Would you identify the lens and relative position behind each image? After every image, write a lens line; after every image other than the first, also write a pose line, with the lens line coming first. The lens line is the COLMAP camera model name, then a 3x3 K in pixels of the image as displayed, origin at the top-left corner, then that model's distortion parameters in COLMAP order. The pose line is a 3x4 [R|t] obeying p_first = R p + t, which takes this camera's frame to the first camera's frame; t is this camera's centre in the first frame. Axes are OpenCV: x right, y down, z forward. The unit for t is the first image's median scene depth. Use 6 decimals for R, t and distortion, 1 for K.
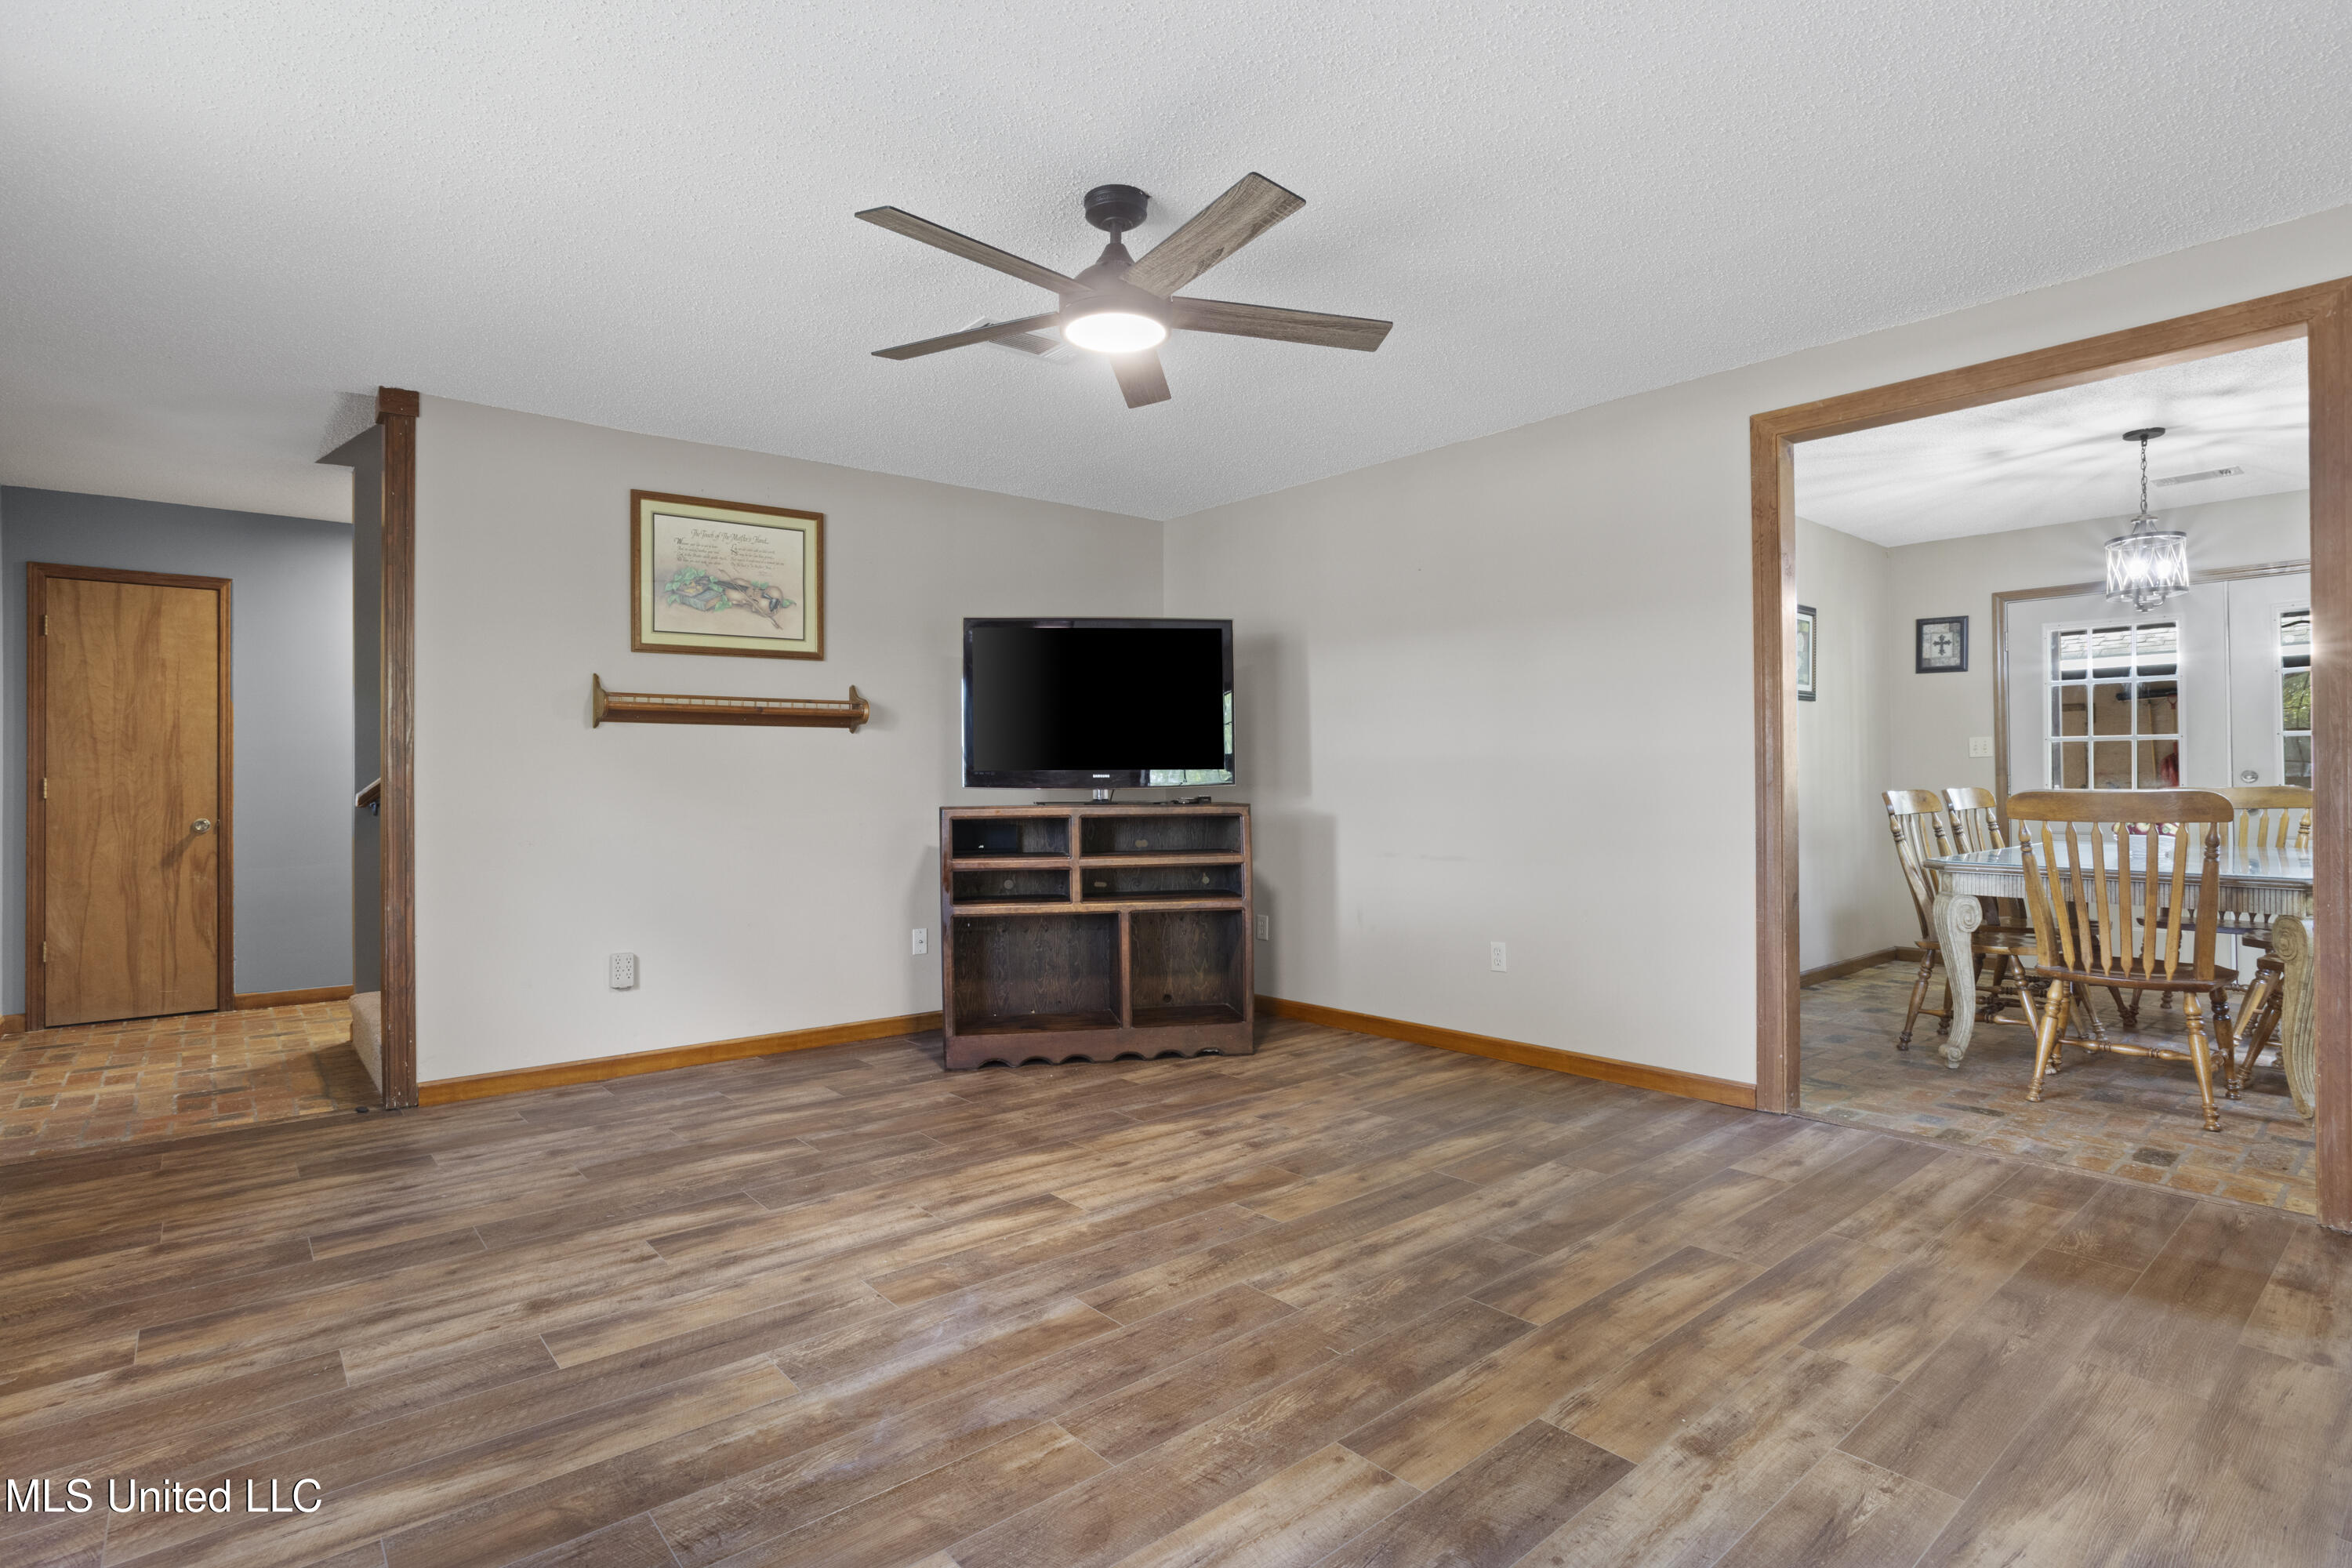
lens RADIAL K [[1213.8, 0, 1172.0], [0, 1213.8, 774.2], [0, 0, 1]] dist [-0.049427, 0.000340]
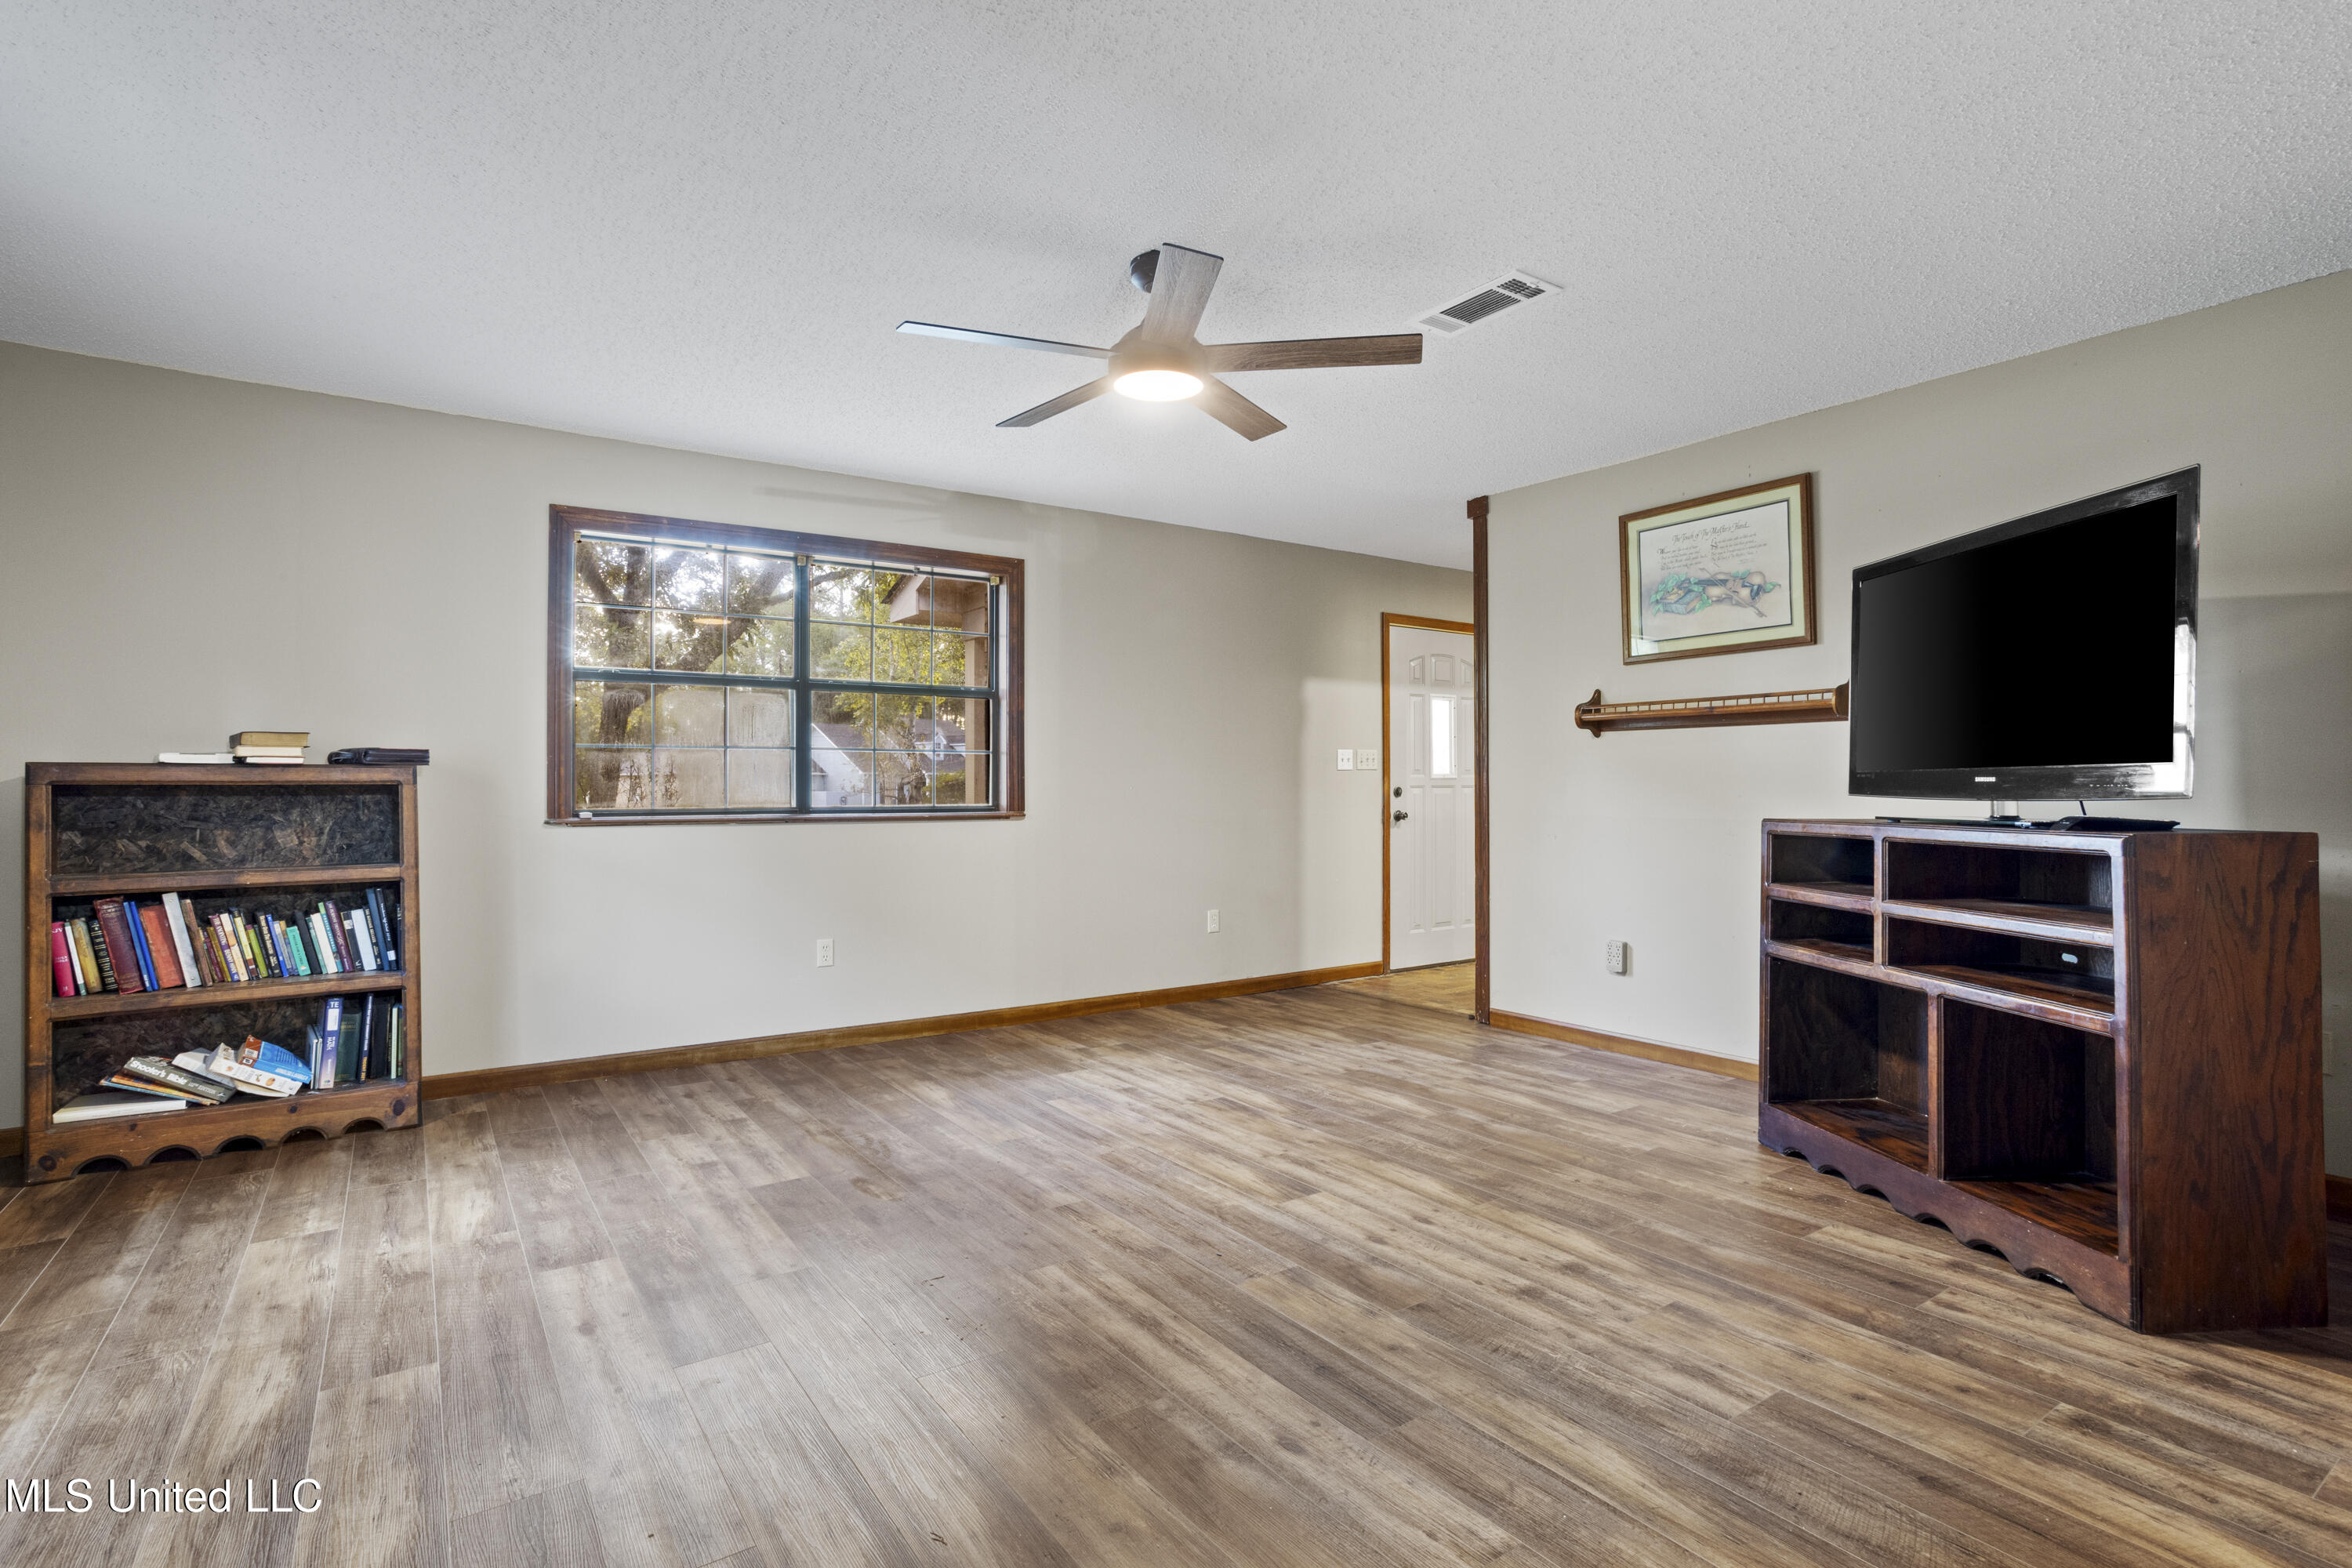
lens RADIAL K [[1175.1, 0, 1173.8], [0, 1175.1, 788.2], [0, 0, 1]] dist [-0.034499, -0.000325]
pose [[-0.129633, 0.006357, -0.991542, 0.815416], [0.007375, 0.999958, 0.005447, 0.000036], [0.991535, -0.006606, -0.129675, 0.917150]]
